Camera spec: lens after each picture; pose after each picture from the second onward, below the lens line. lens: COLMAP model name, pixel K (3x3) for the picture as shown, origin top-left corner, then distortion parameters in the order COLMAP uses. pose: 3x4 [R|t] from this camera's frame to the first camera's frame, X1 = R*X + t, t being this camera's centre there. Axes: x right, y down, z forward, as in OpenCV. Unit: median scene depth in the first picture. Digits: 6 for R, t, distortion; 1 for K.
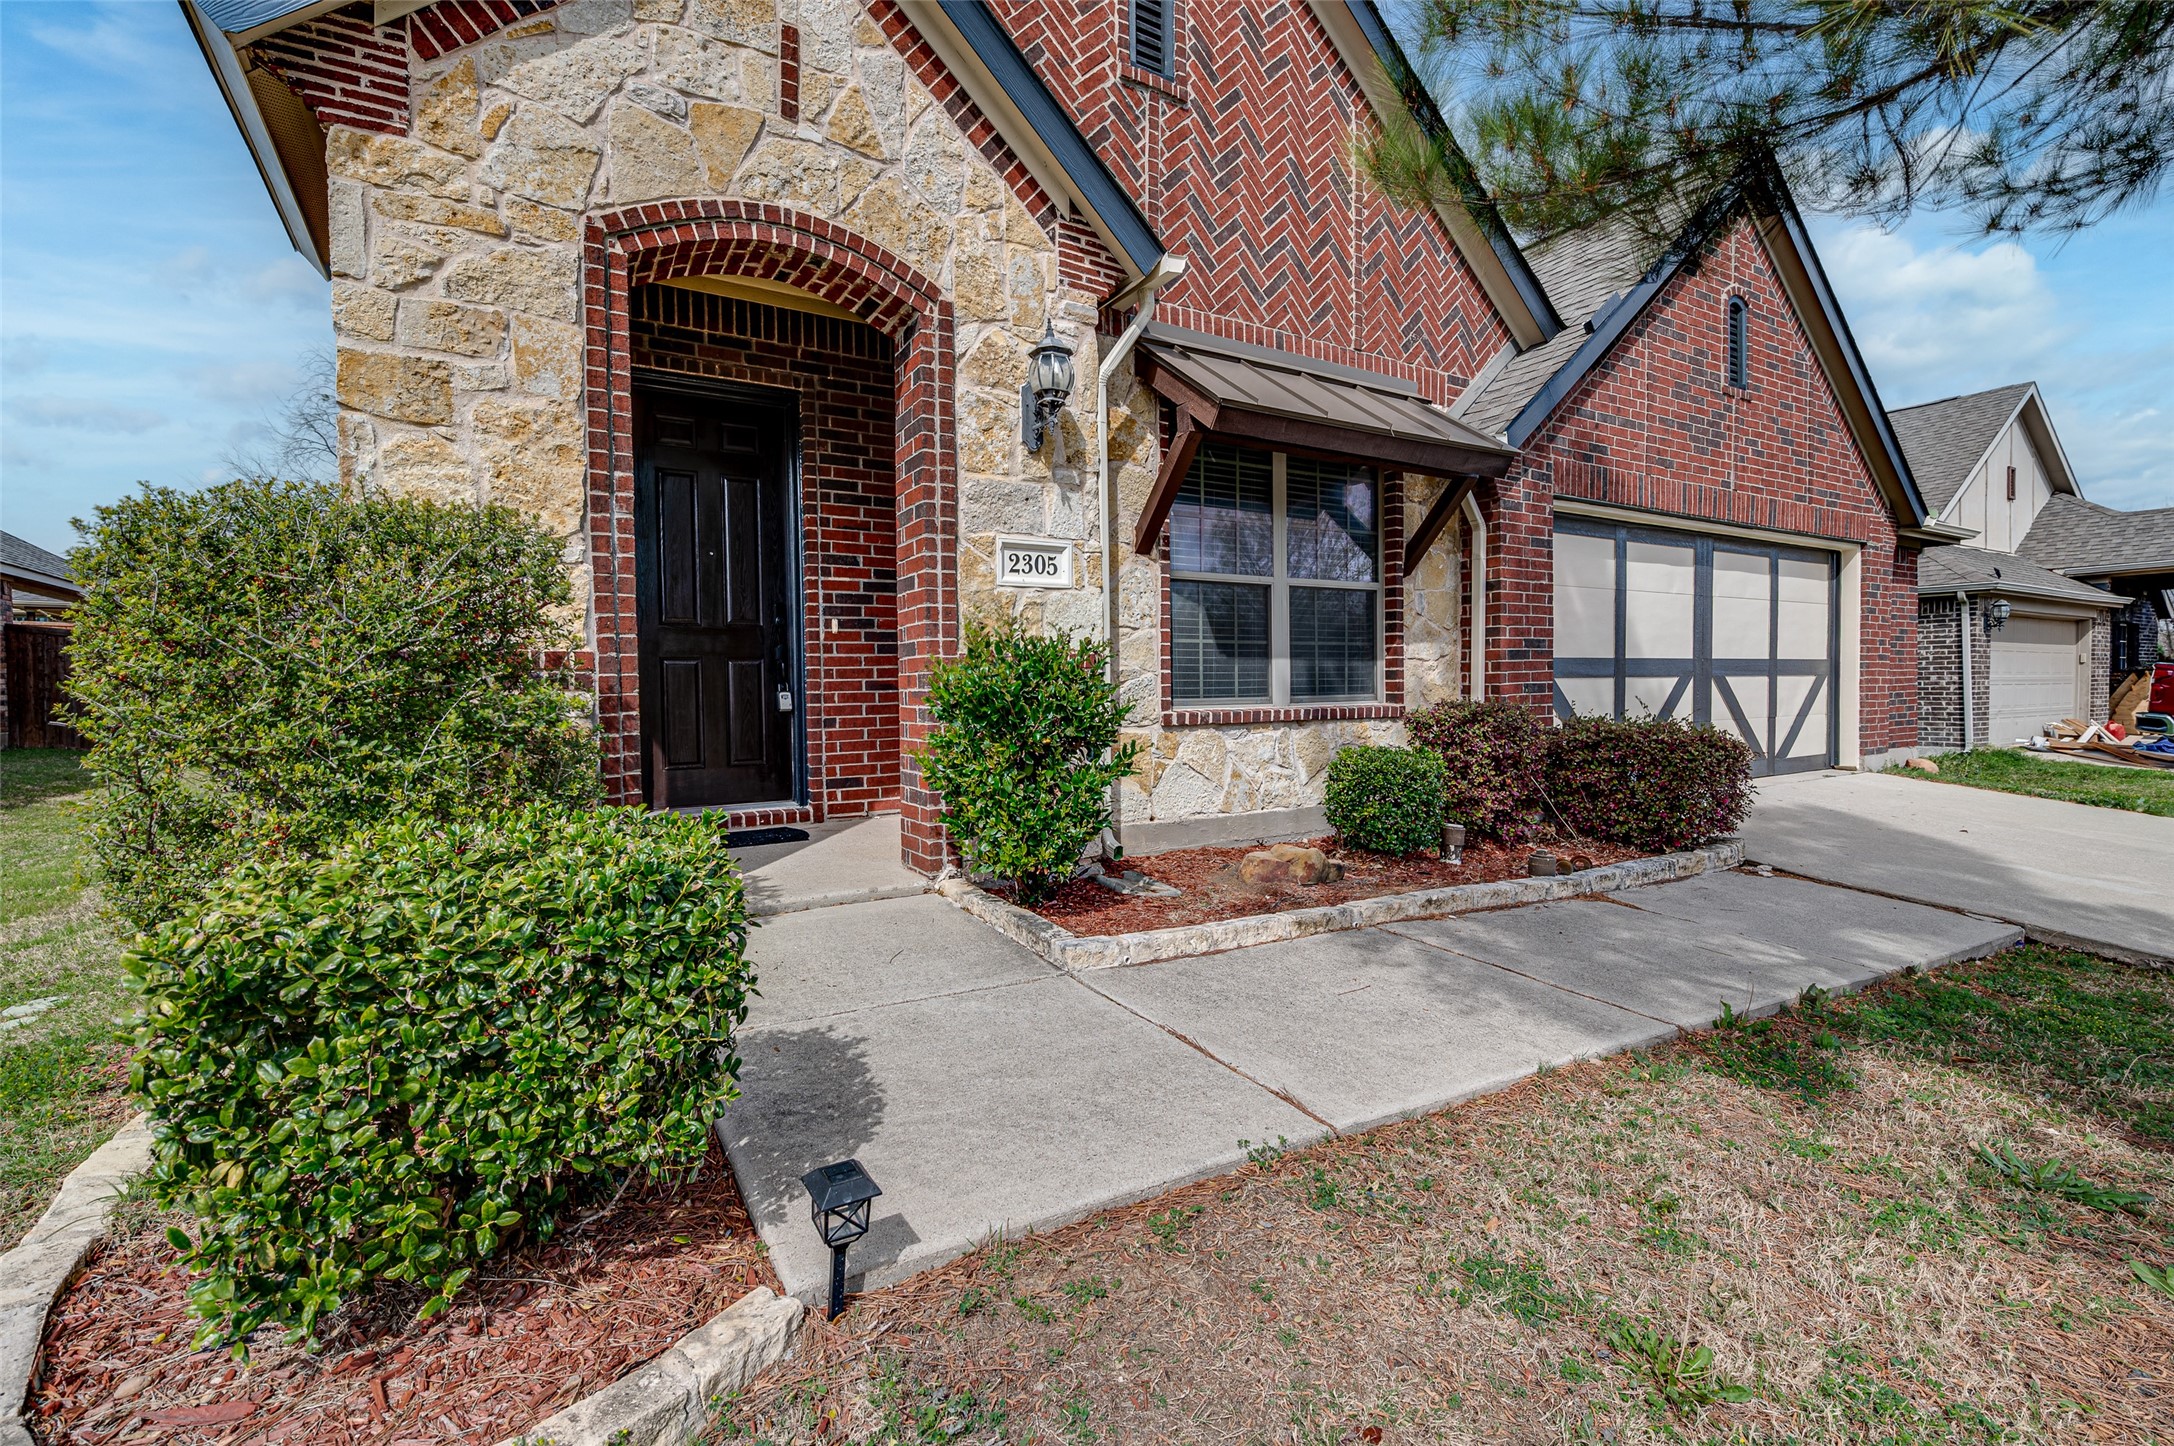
lens RADIAL K [[975.7, 0, 1087.0], [0, 975.7, 723.0], [0, 0, 1]] dist [-0.000694, 0.000033]
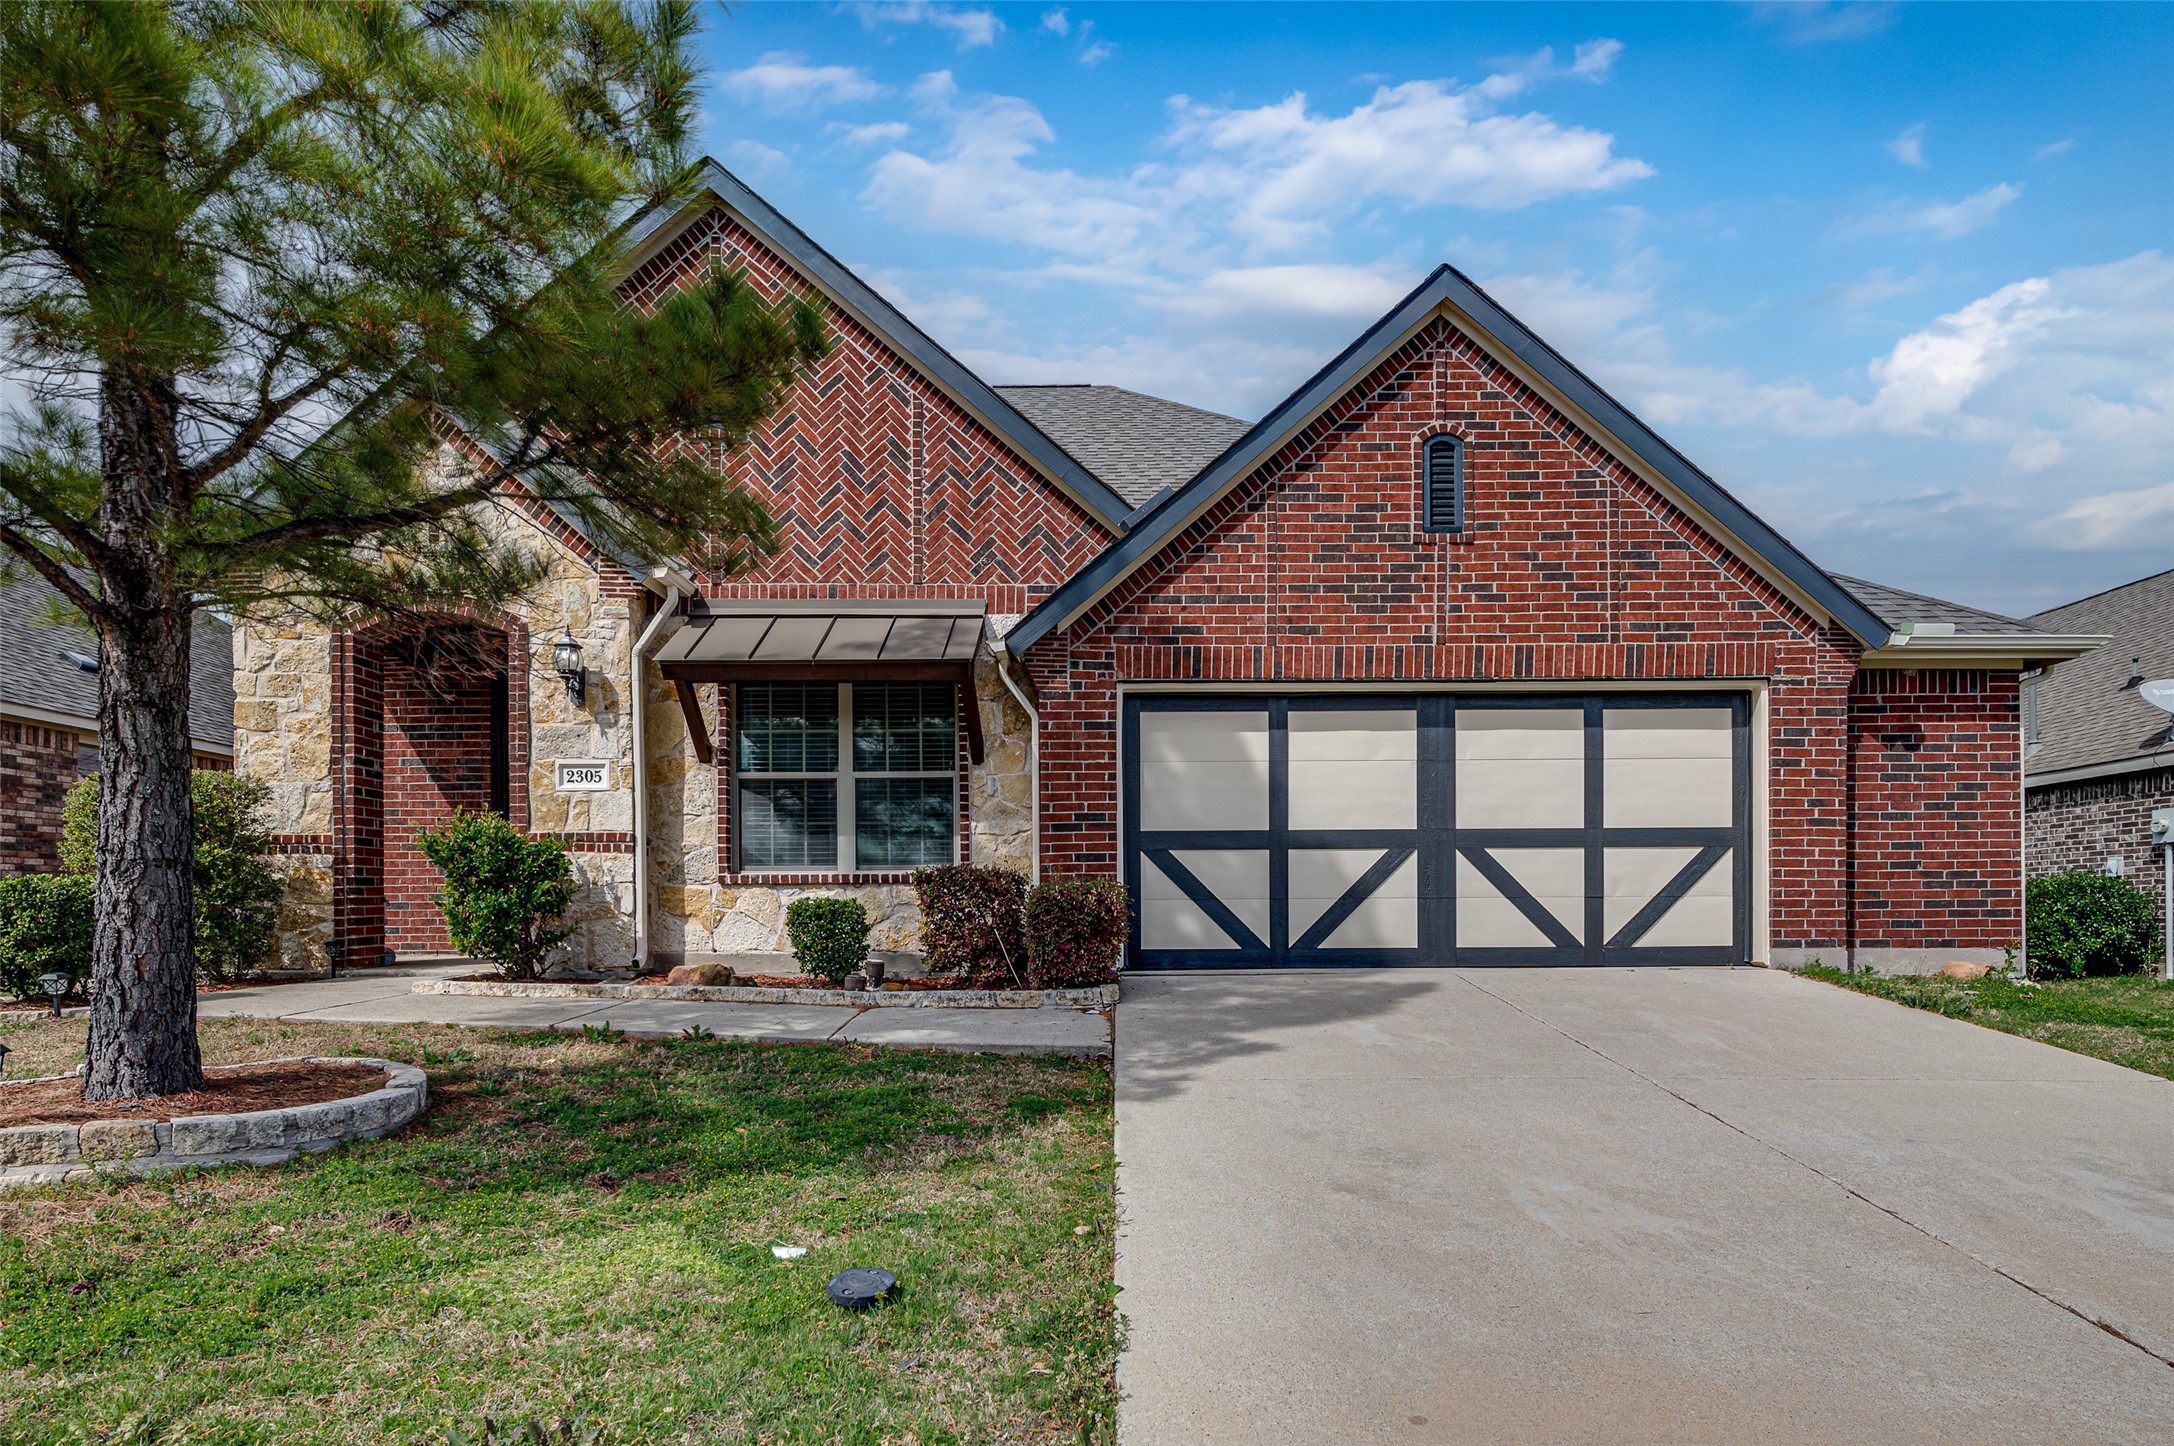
lens RADIAL K [[1203.1, 0, 1098.6], [0, 1203.1, 935.0], [0, 0, 1]] dist [-0.000815, -0.000018]
pose [[0.849670, 0.015693, -0.527081, 1.481332], [-0.025593, 0.999606, -0.011495, 0.083687], [0.526693, 0.023257, 0.849738, -0.184260]]
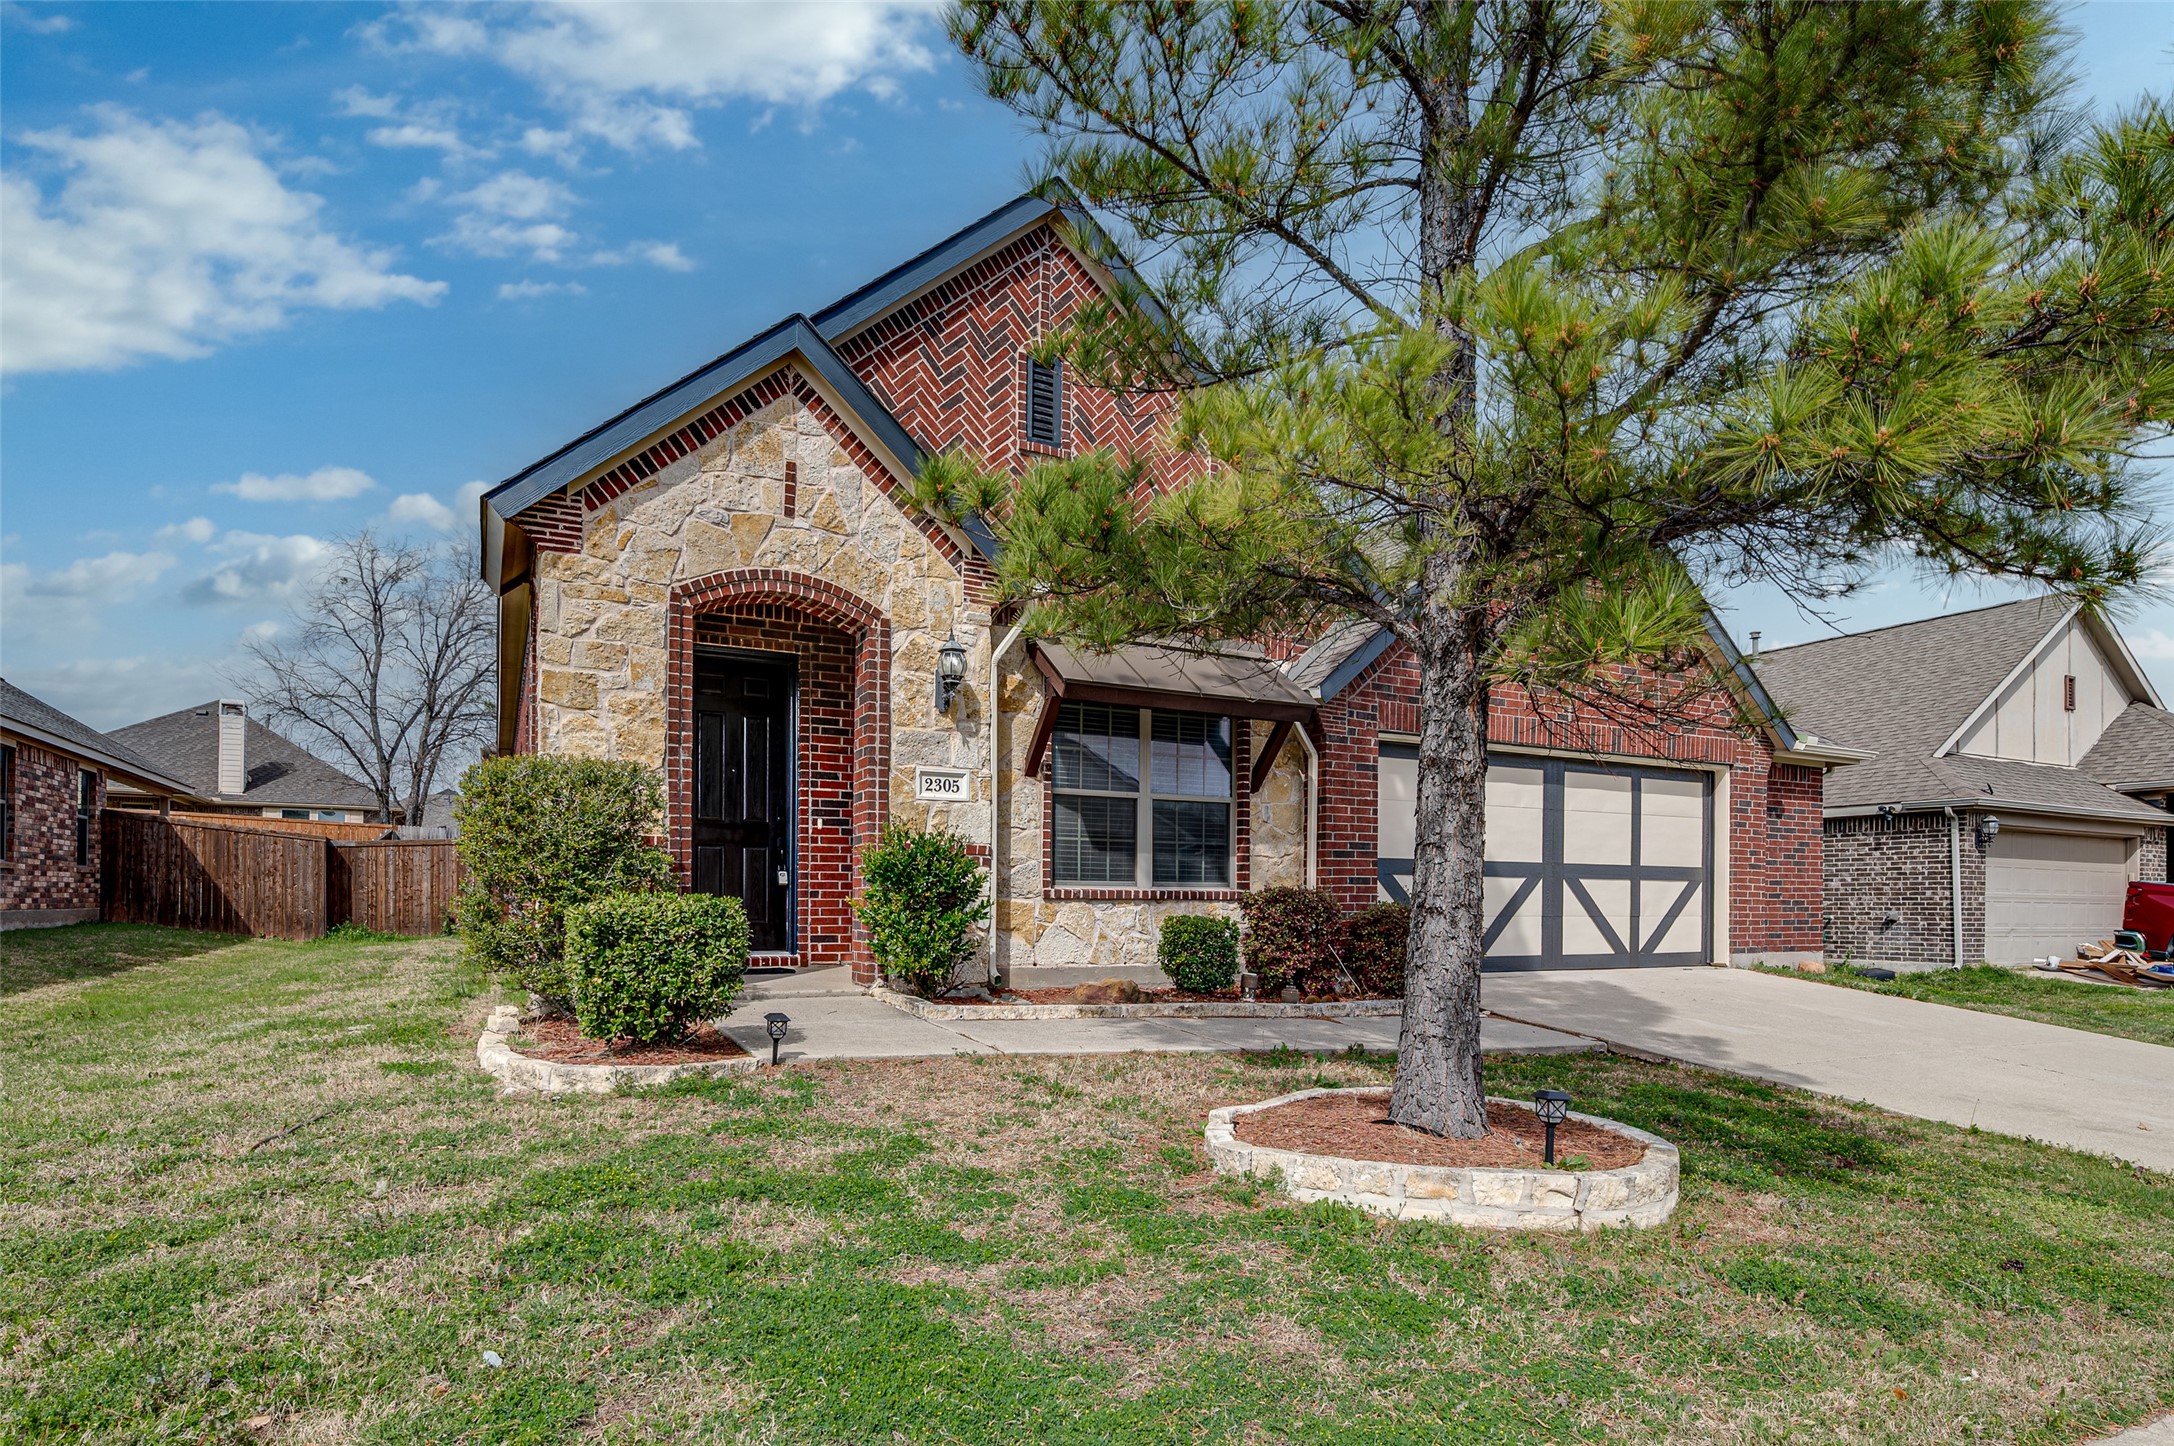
lens RADIAL K [[1189.0, 0, 1086.1], [0, 1189.0, 917.3], [0, 0, 1]] dist [-0.000518, -0.000560]
pose [[0.997382, 0.021099, -0.069167, 0.263754], [-0.022740, 0.999476, -0.023026, 0.070037], [0.068645, 0.024538, 0.997339, -0.721020]]
